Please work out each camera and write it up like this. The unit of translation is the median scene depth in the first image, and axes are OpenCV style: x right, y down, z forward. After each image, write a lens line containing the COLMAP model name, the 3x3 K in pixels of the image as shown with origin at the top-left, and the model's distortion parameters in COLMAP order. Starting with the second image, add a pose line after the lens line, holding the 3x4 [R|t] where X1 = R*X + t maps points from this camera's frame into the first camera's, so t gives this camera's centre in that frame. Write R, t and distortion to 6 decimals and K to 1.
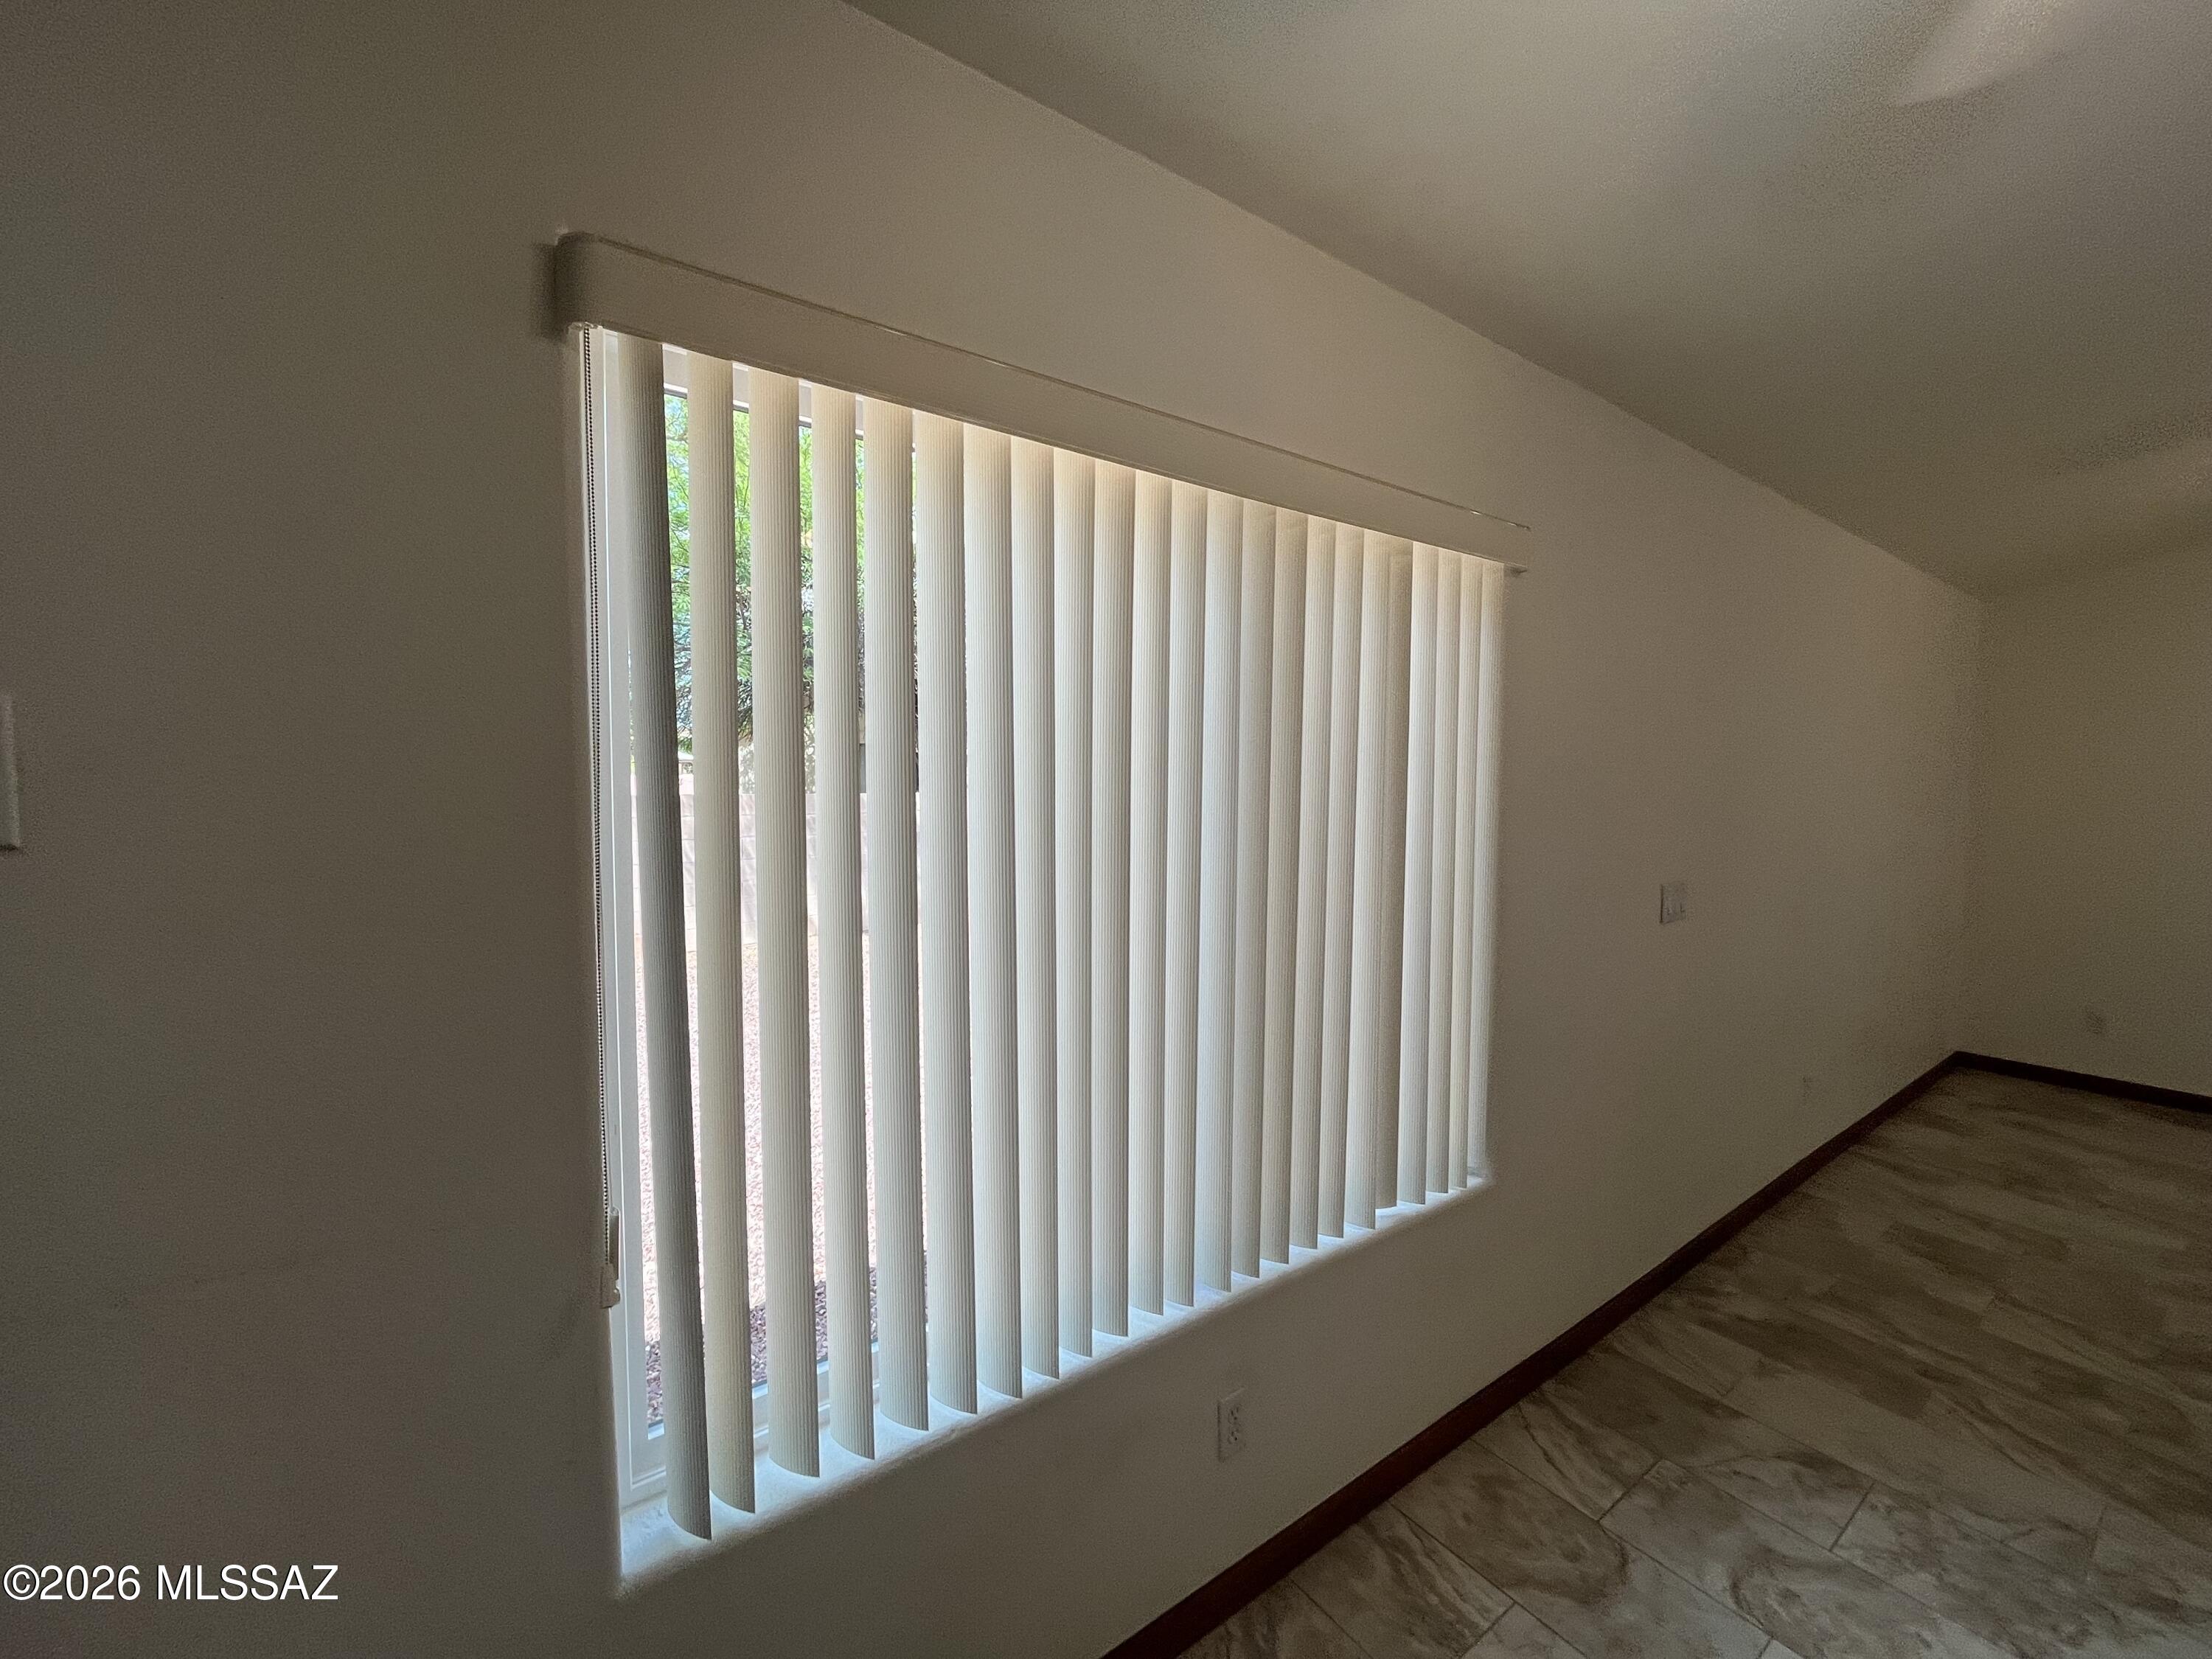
lens RADIAL K [[888.9, 0, 1096.6], [0, 888.9, 830.6], [0, 0, 1]] dist [-0.001803, 0.000192]
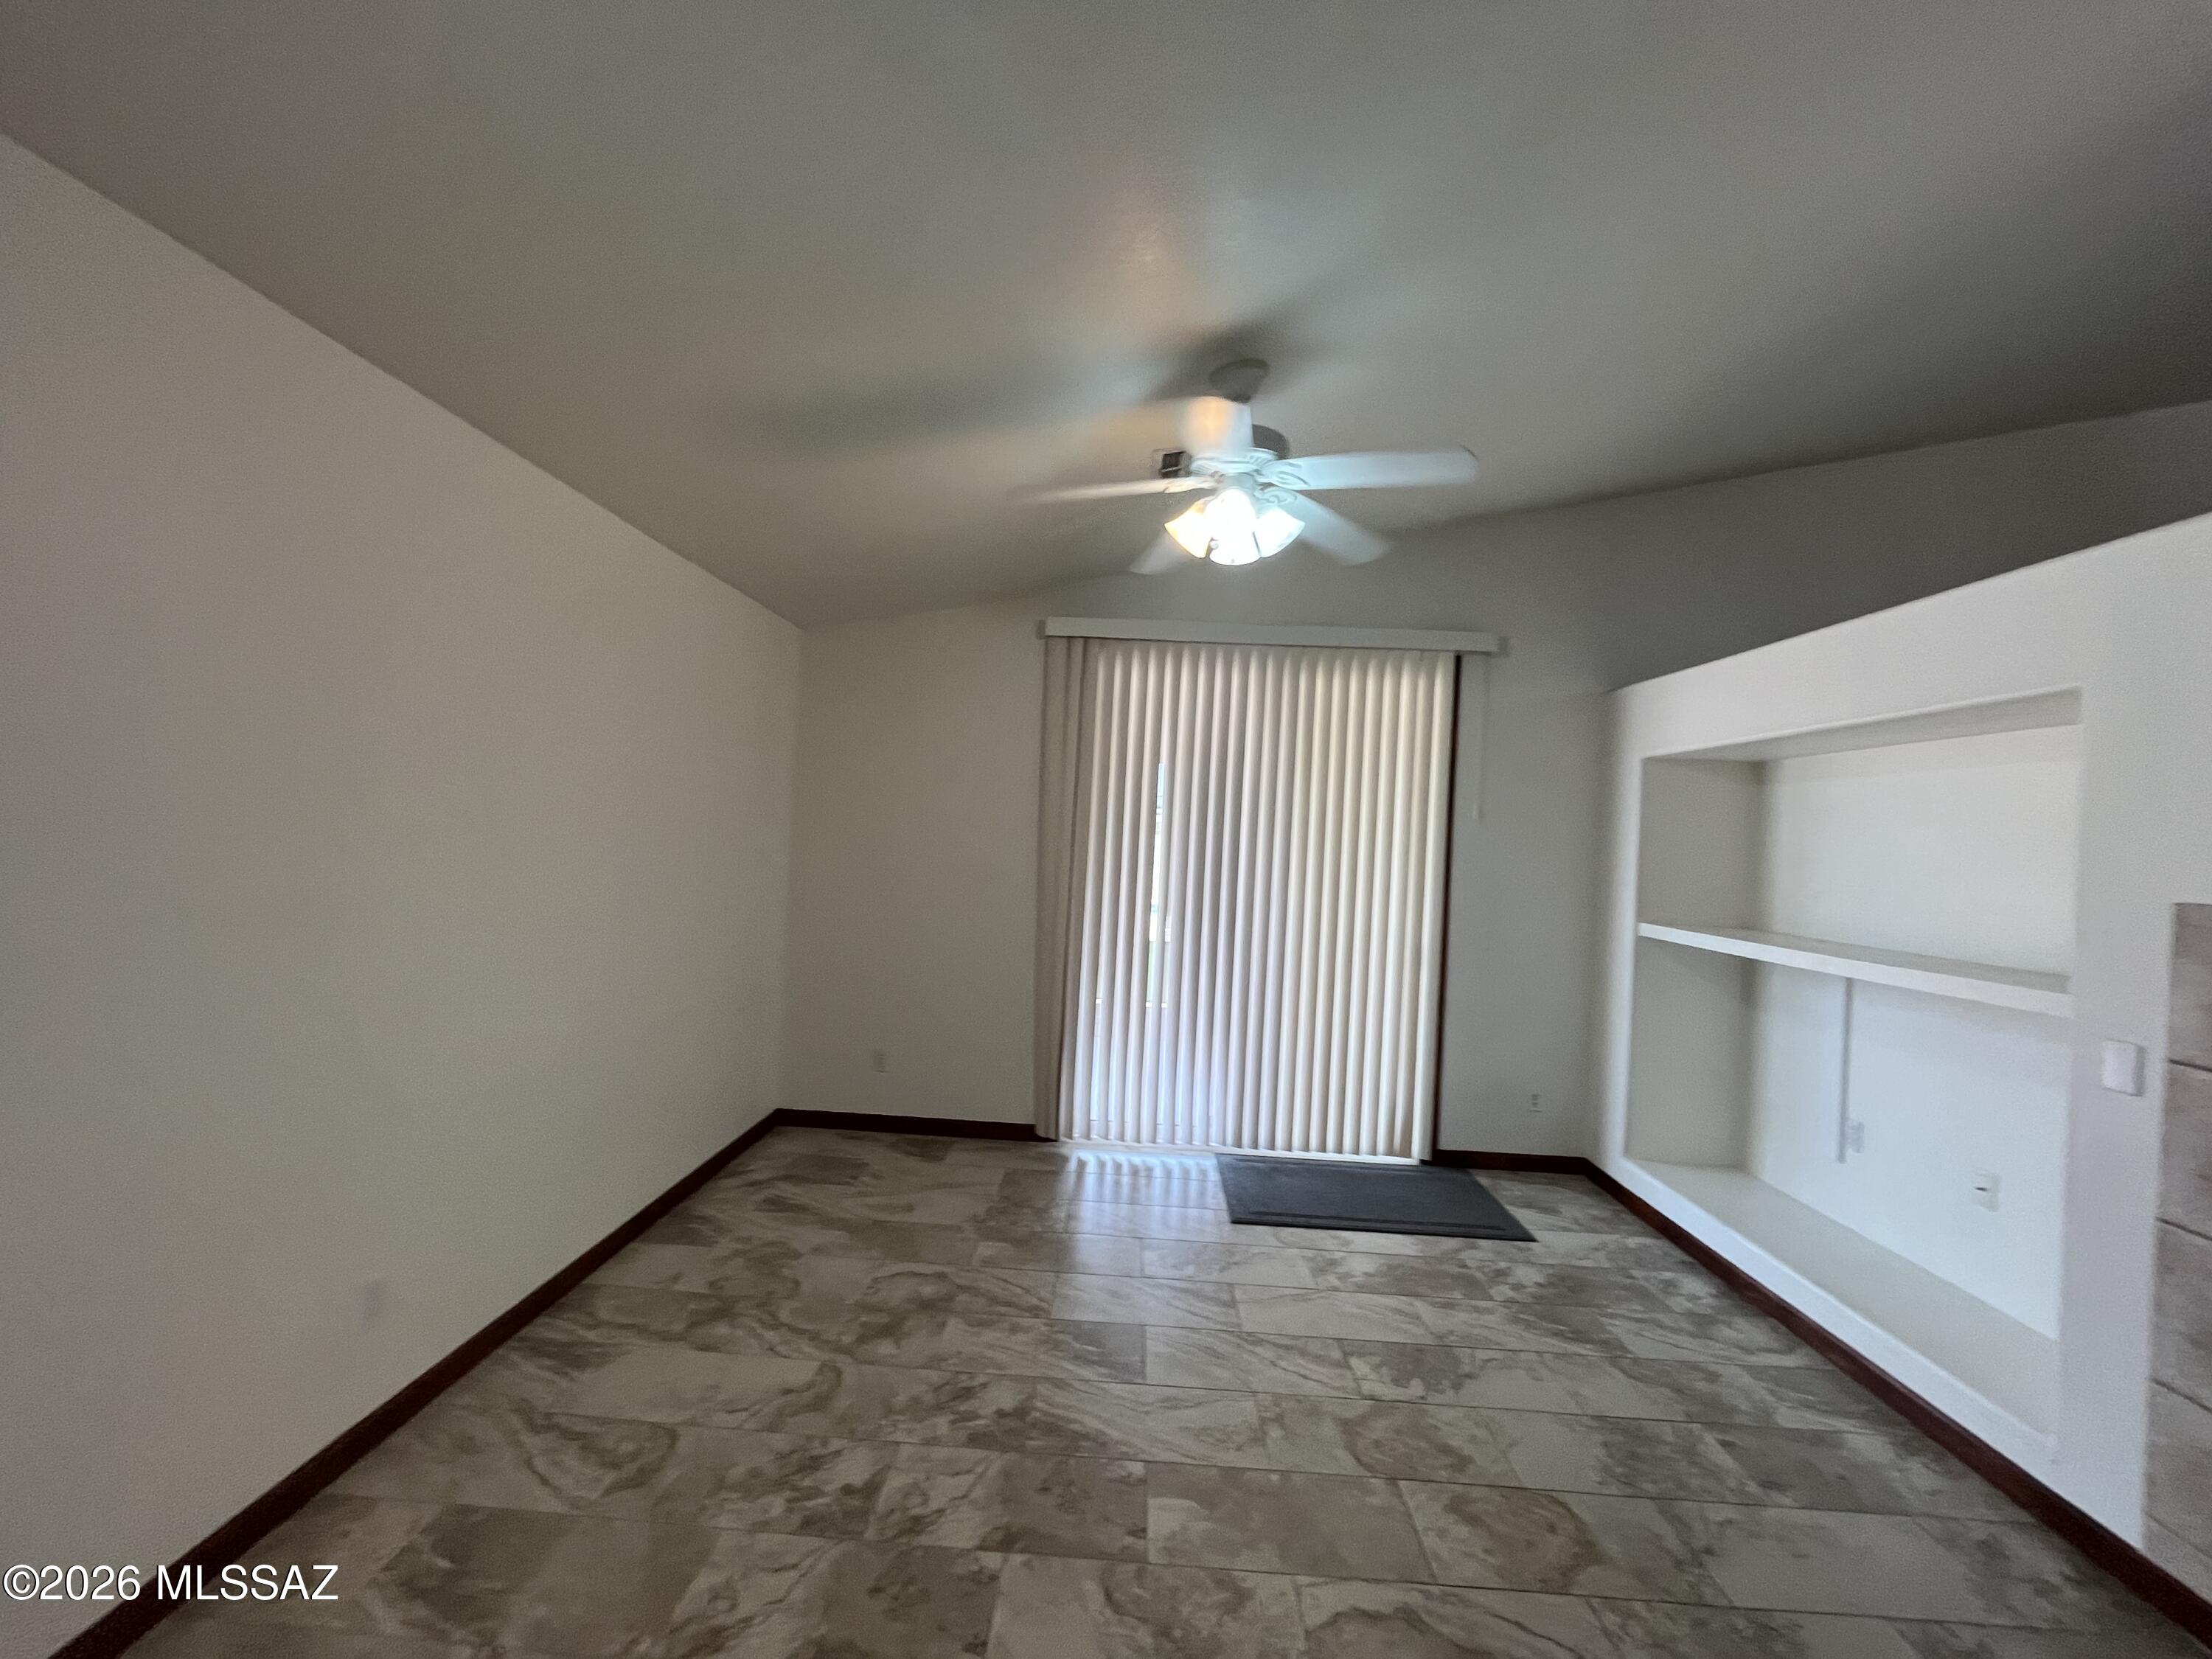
lens RADIAL K [[893.9, 0, 1100.6], [0, 893.9, 828.4], [0, 0, 1]] dist [-0.003474, 0.000026]
pose [[0.610867, 0.034715, 0.790972, 0.837426], [-0.003687, 0.999152, -0.041004, -0.012822], [-0.791725, 0.022132, 0.610477, 0.308201]]
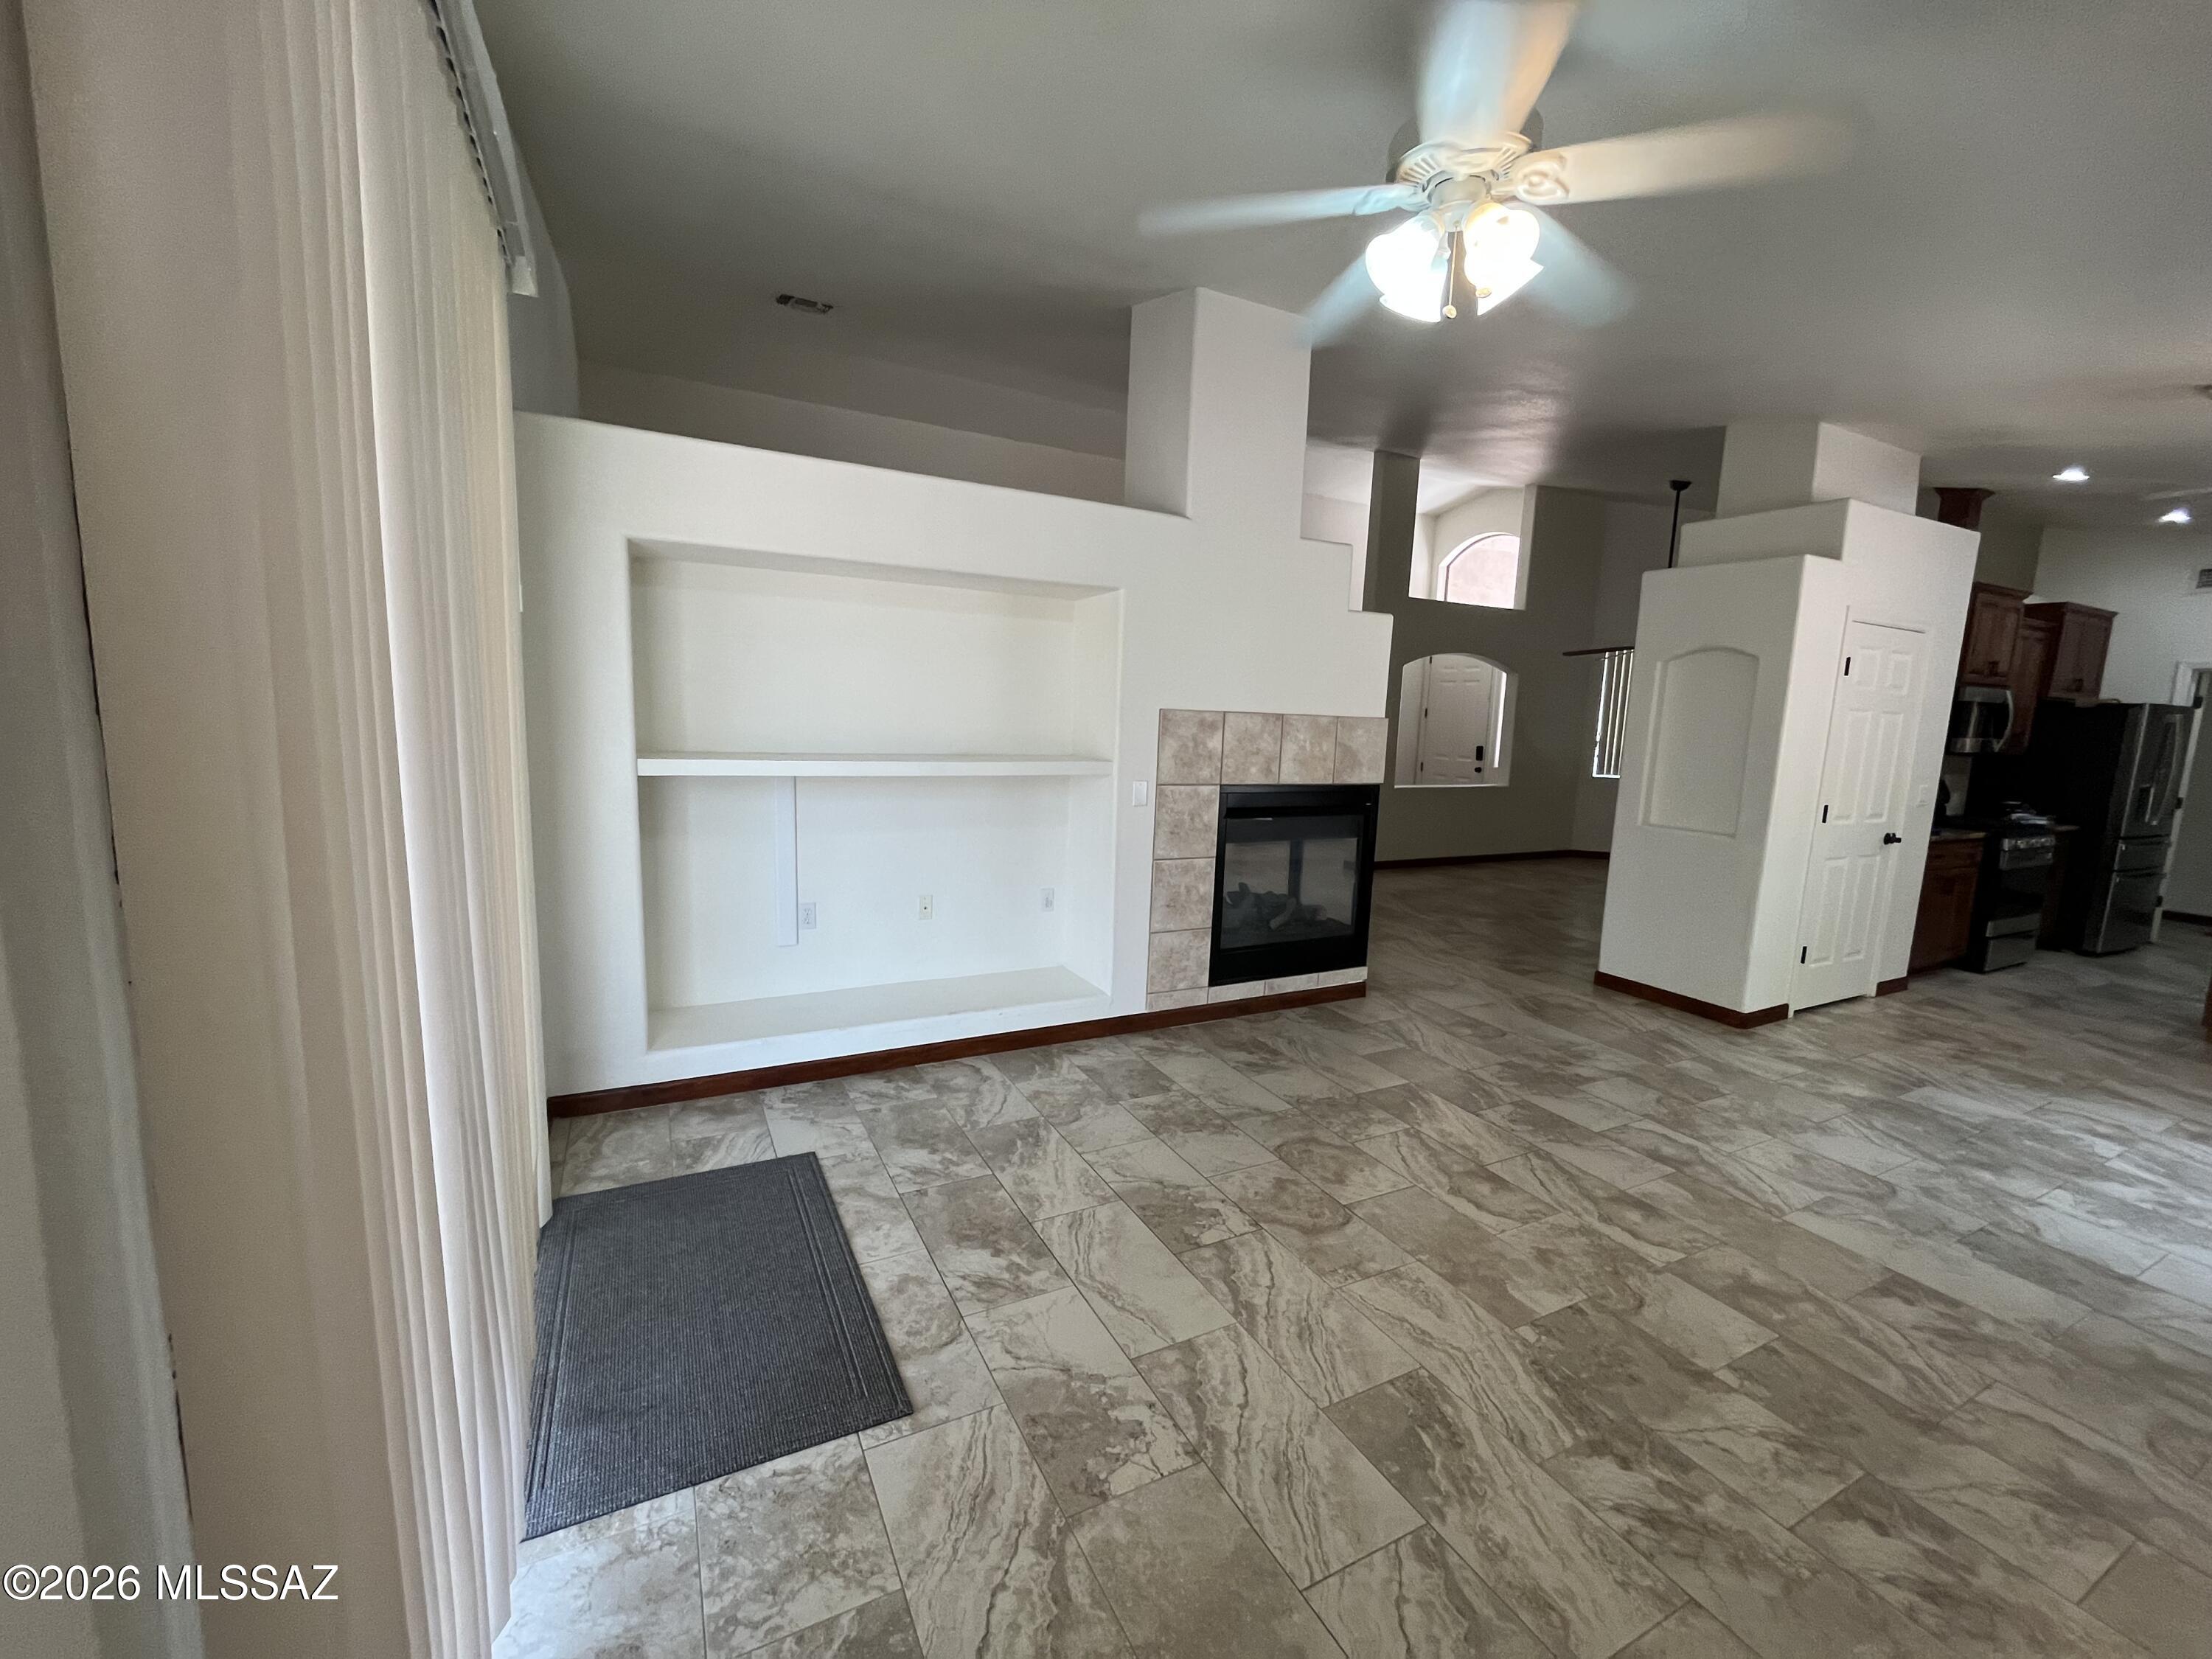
lens RADIAL K [[893.9, 0, 1100.6], [0, 893.9, 828.4], [0, 0, 1]] dist [-0.003474, 0.000026]
pose [[-0.988685, -0.058597, 0.138085, 1.900746], [-0.031699, 0.981371, 0.189487, -0.075521], [-0.146616, 0.182966, -0.972125, 1.668506]]
